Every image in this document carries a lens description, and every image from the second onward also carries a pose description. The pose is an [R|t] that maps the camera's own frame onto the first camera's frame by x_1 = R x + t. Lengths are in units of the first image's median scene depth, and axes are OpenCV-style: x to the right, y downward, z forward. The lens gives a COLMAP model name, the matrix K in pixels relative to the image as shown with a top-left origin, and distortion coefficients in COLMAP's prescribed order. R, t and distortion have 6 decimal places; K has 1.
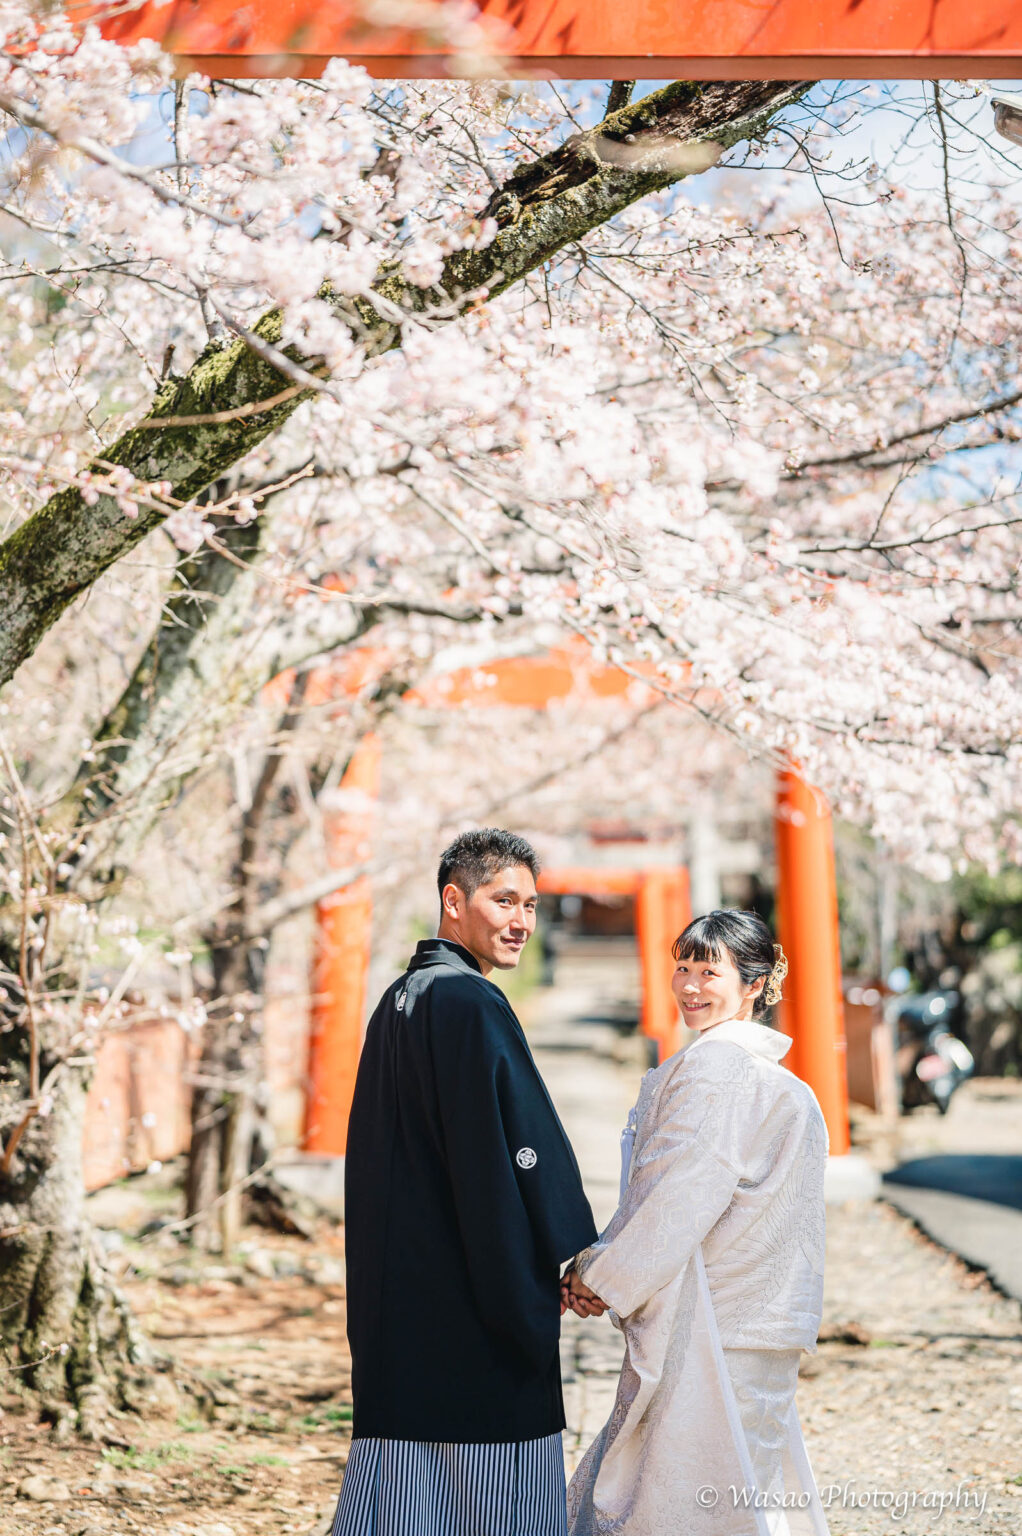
lens RADIAL K [[3739.3, 0, 511.0], [0, 3739.3, 768.0], [0, 0, 1]] dist [0.072965, -0.978228]
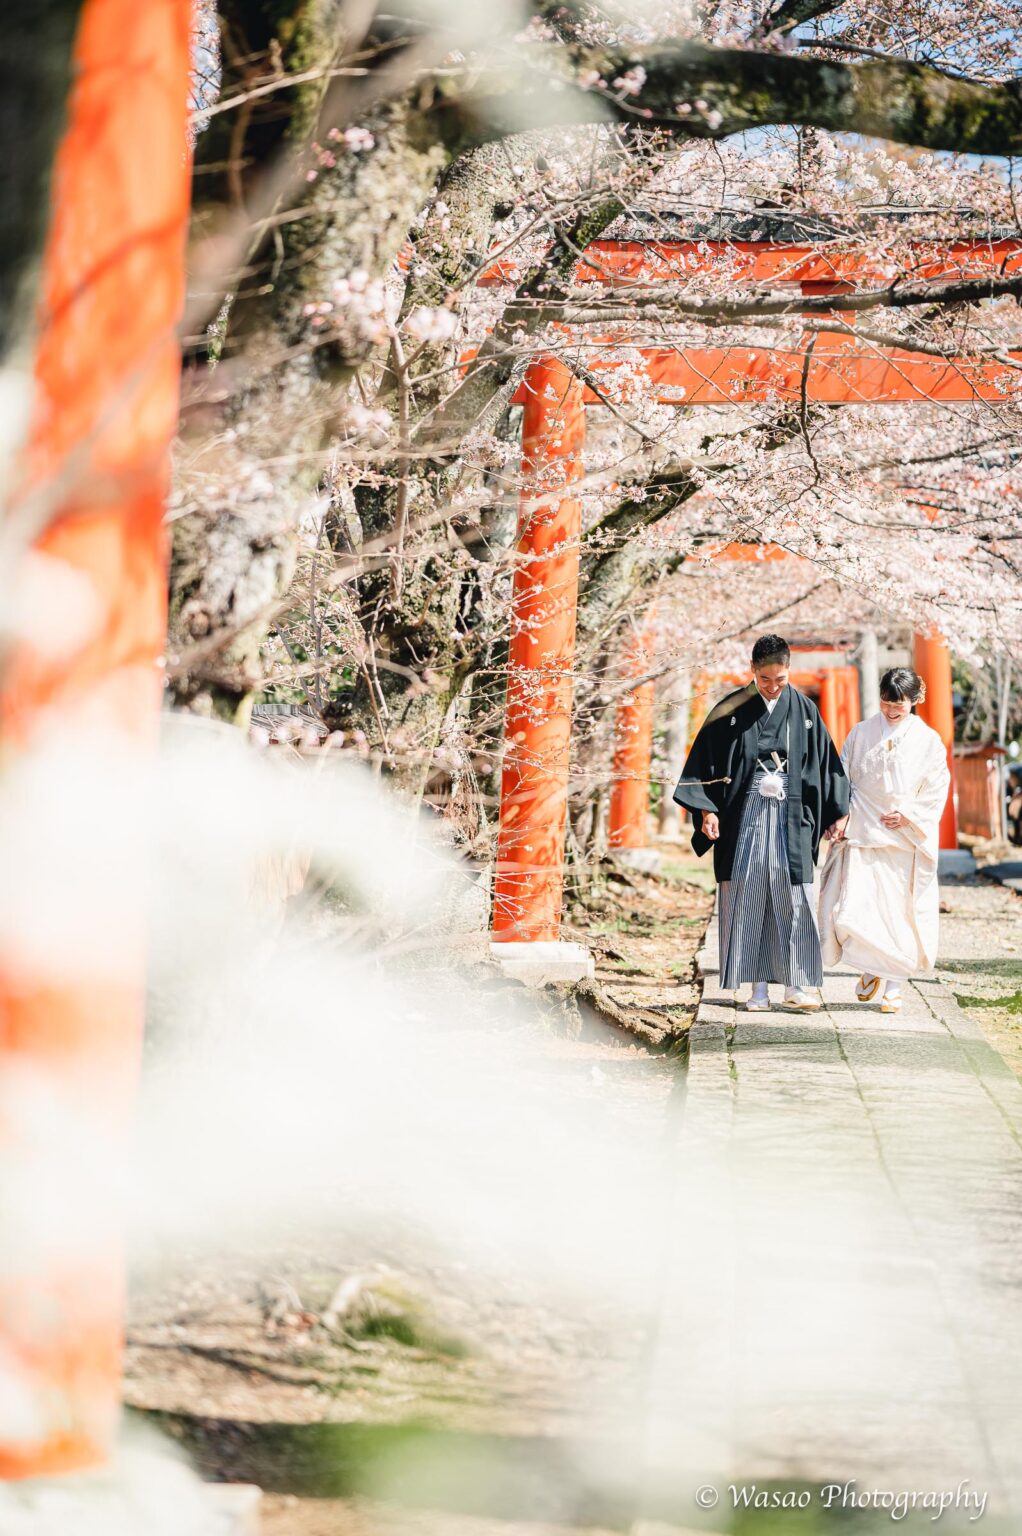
lens RADIAL K [[3739.3, 0, 511.0], [0, 3739.3, 768.0], [0, 0, 1]] dist [0.072965, -0.978228]
pose [[0.998960, -0.002476, -0.045526, -0.055754], [0.004853, 0.998626, 0.052178, -0.026950], [0.045334, -0.052344, 0.997600, -1.227732]]
